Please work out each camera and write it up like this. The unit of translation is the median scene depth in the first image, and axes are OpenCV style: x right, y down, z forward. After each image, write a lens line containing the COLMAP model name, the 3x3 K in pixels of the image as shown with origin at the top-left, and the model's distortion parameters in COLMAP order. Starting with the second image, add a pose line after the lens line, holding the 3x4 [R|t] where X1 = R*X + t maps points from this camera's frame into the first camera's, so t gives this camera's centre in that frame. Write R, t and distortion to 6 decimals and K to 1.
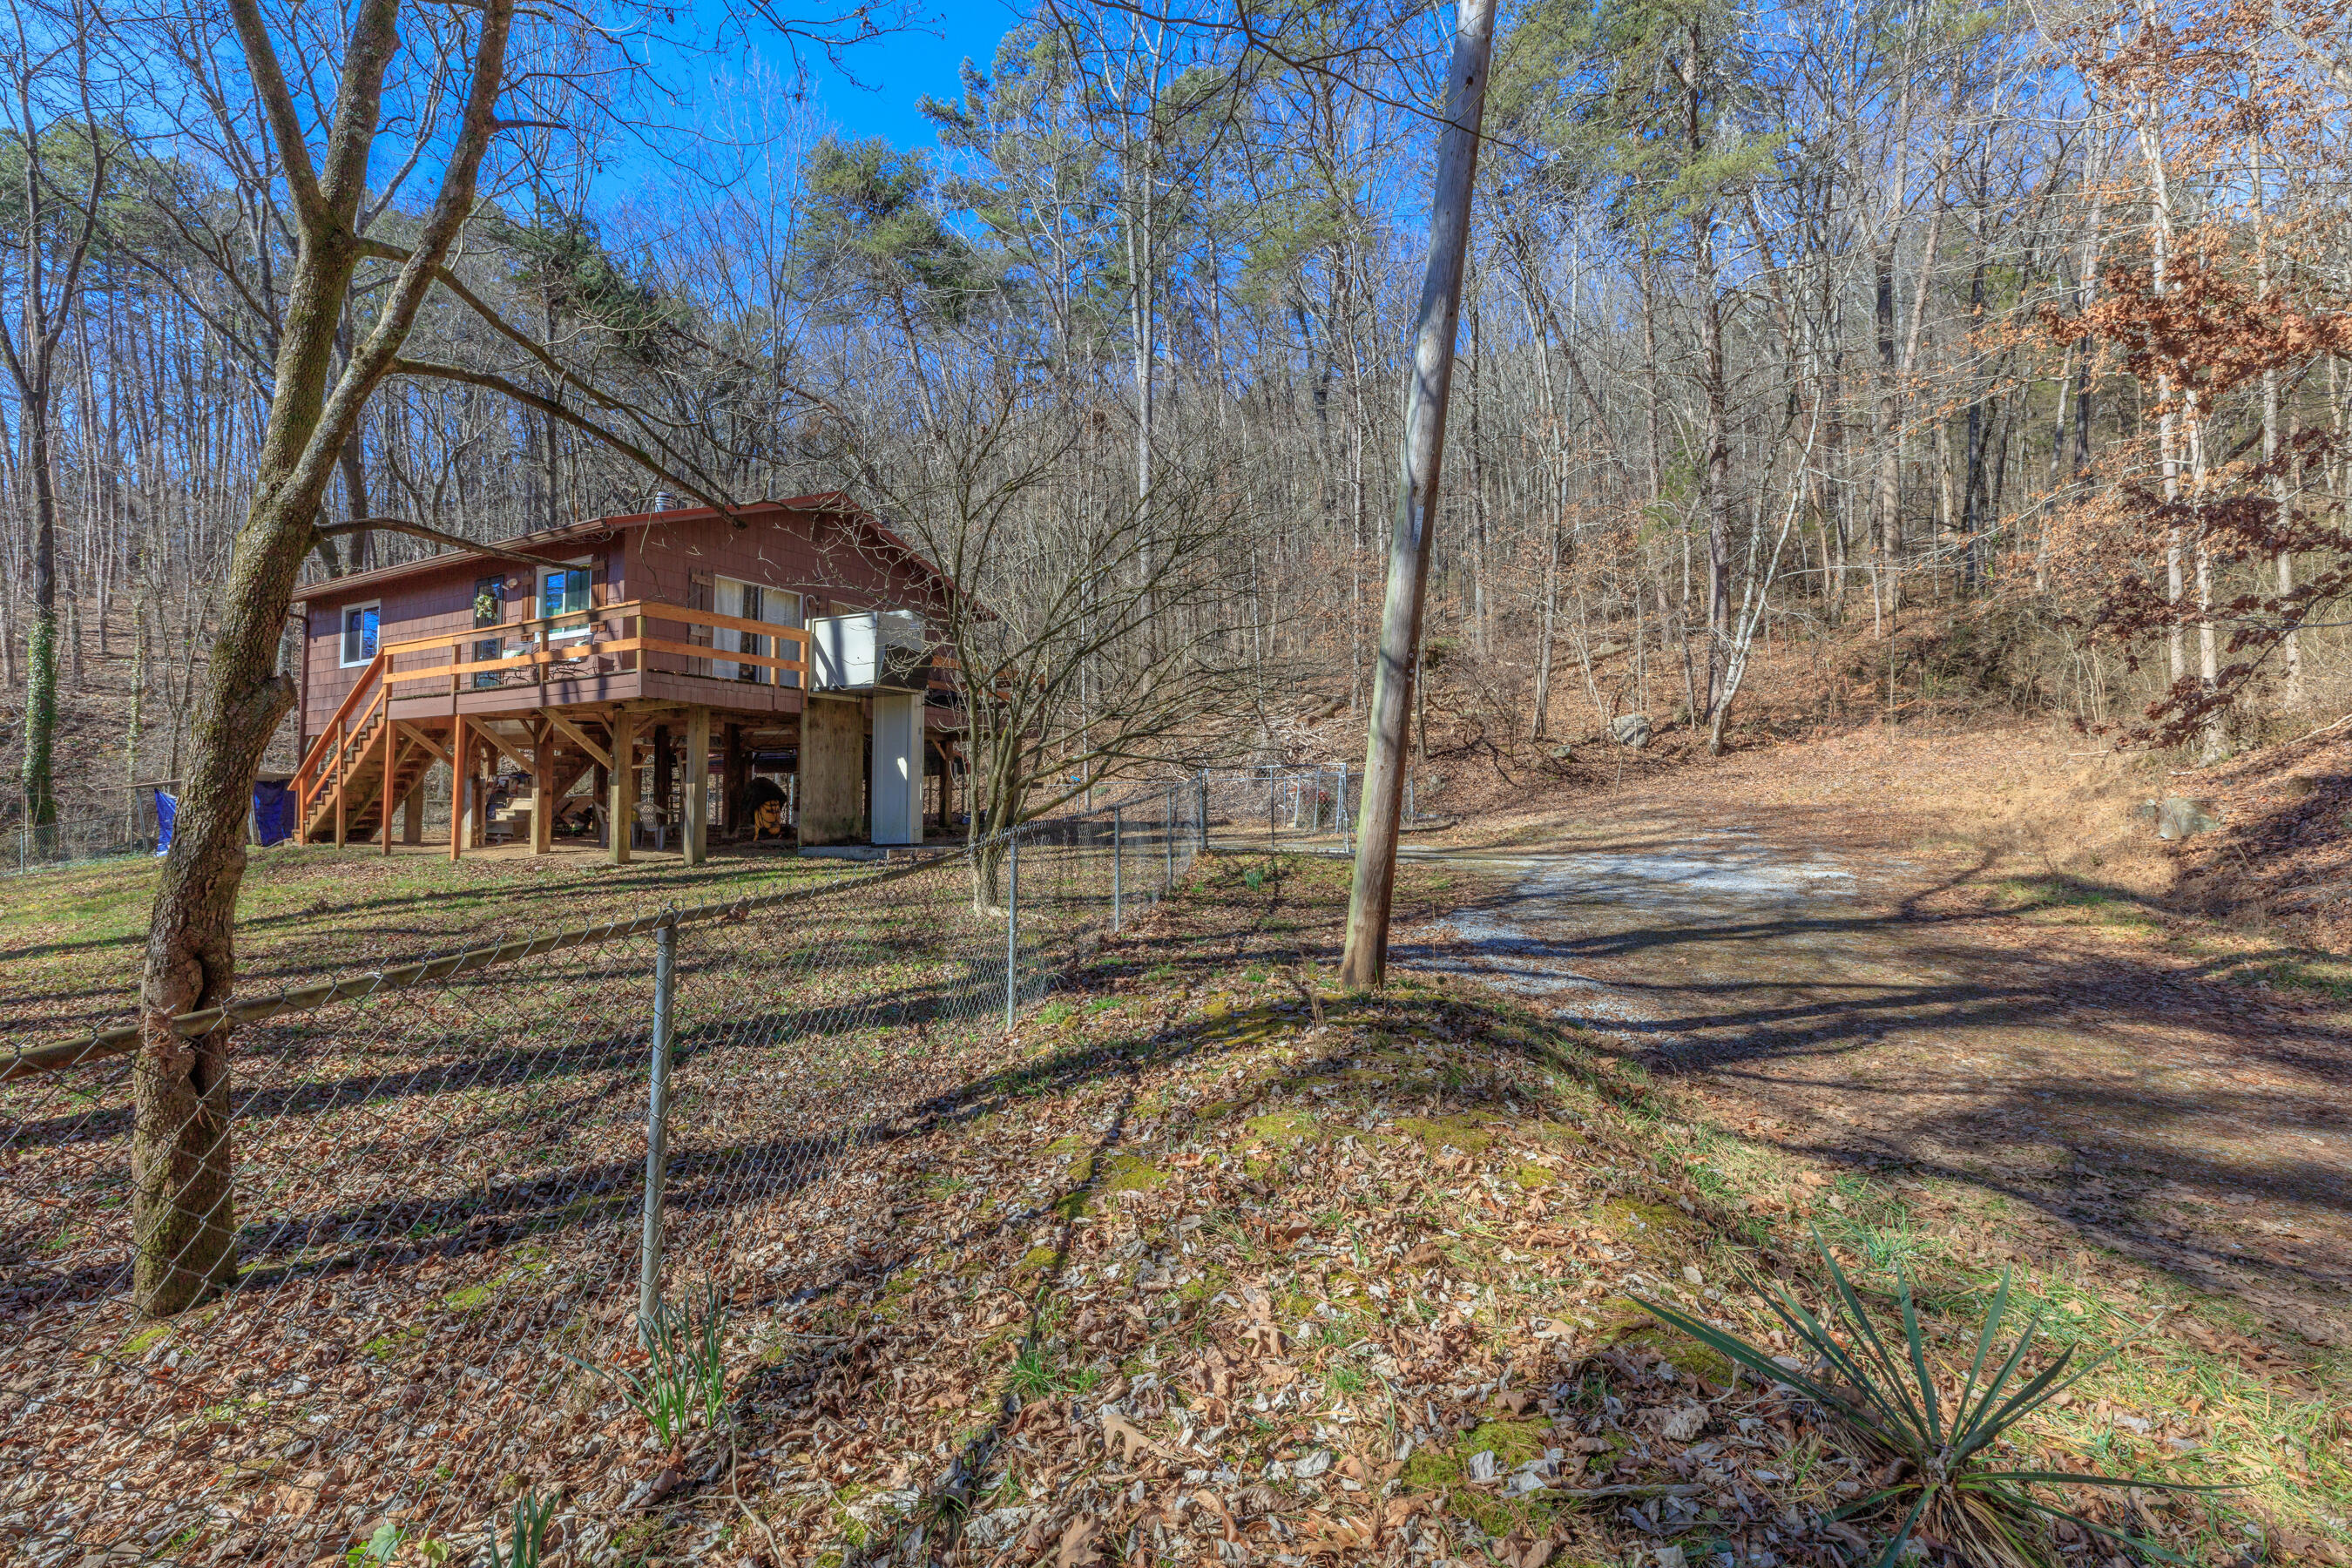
lens RADIAL K [[2288.9, 0, 1176.0], [0, 2288.9, 803.6], [0, 0, 1]] dist [0.001332, -0.005681]
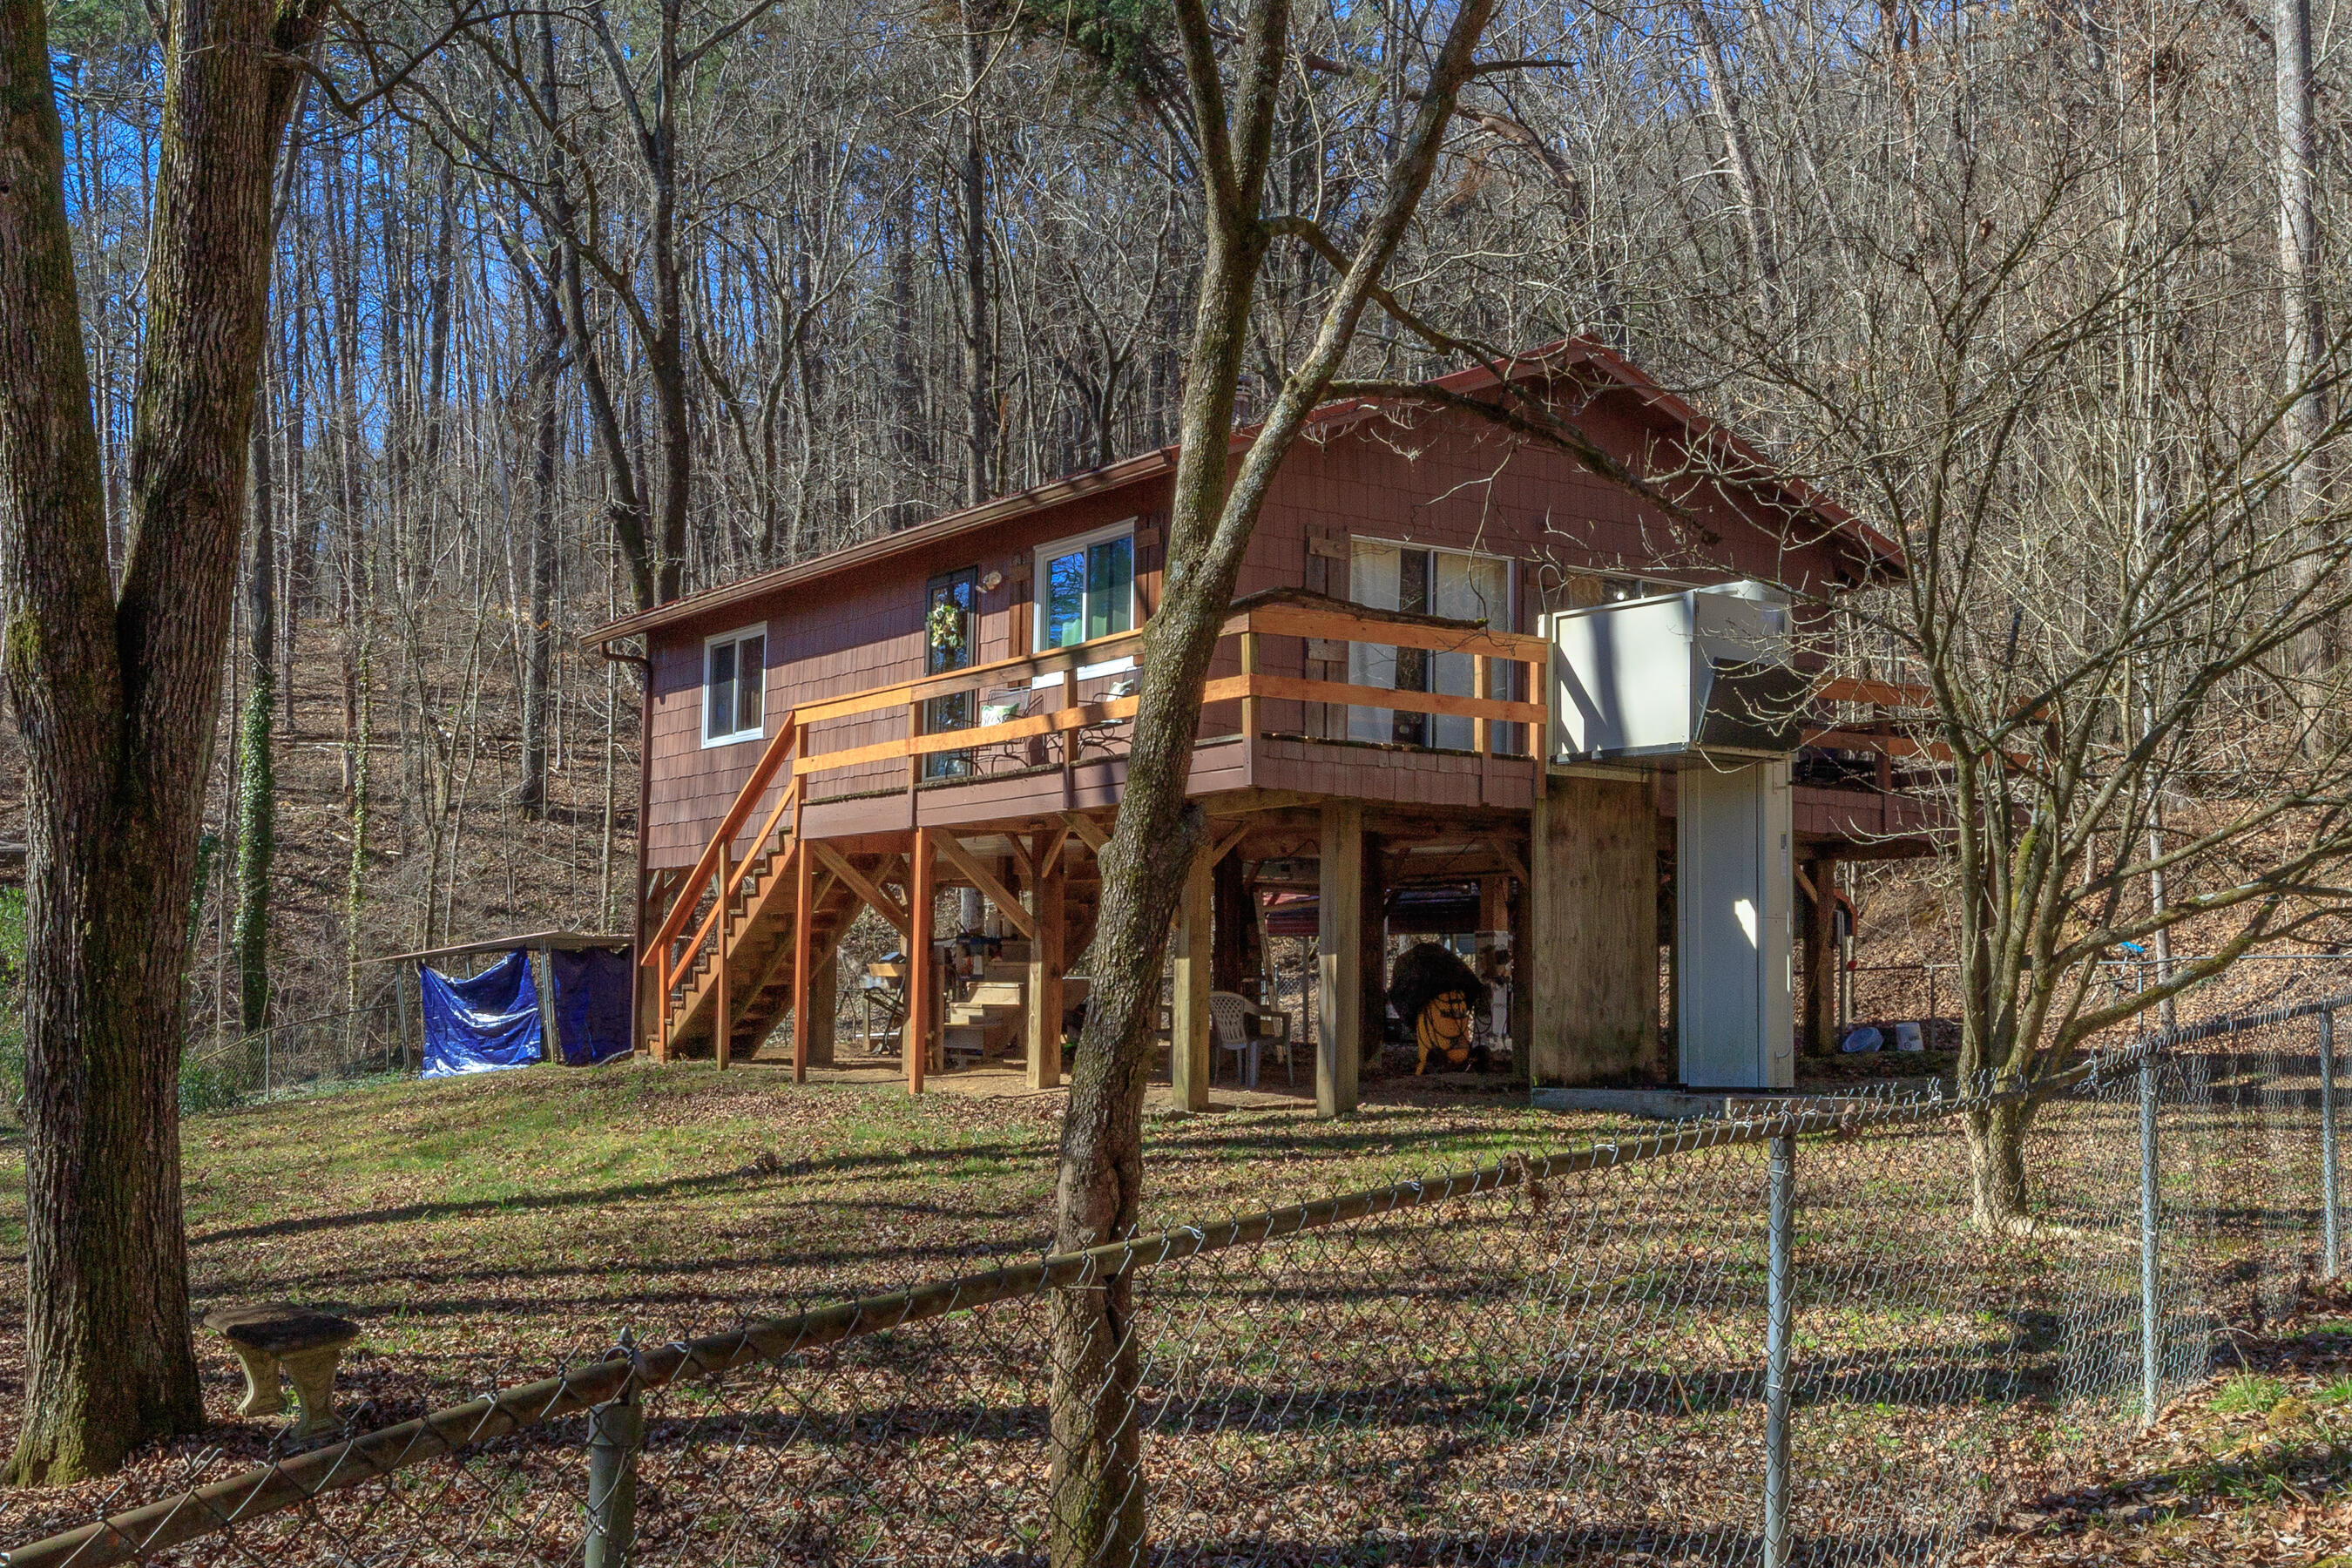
lens RADIAL K [[2288.9, 0, 1176.0], [0, 2288.9, 803.6], [0, 0, 1]] dist [0.001332, -0.005681]
pose [[0.842881, -0.031751, -0.537162, 0.032272], [-0.004597, 0.997796, -0.066192, -0.008469], [0.538080, 0.058262, 0.840878, 0.558564]]
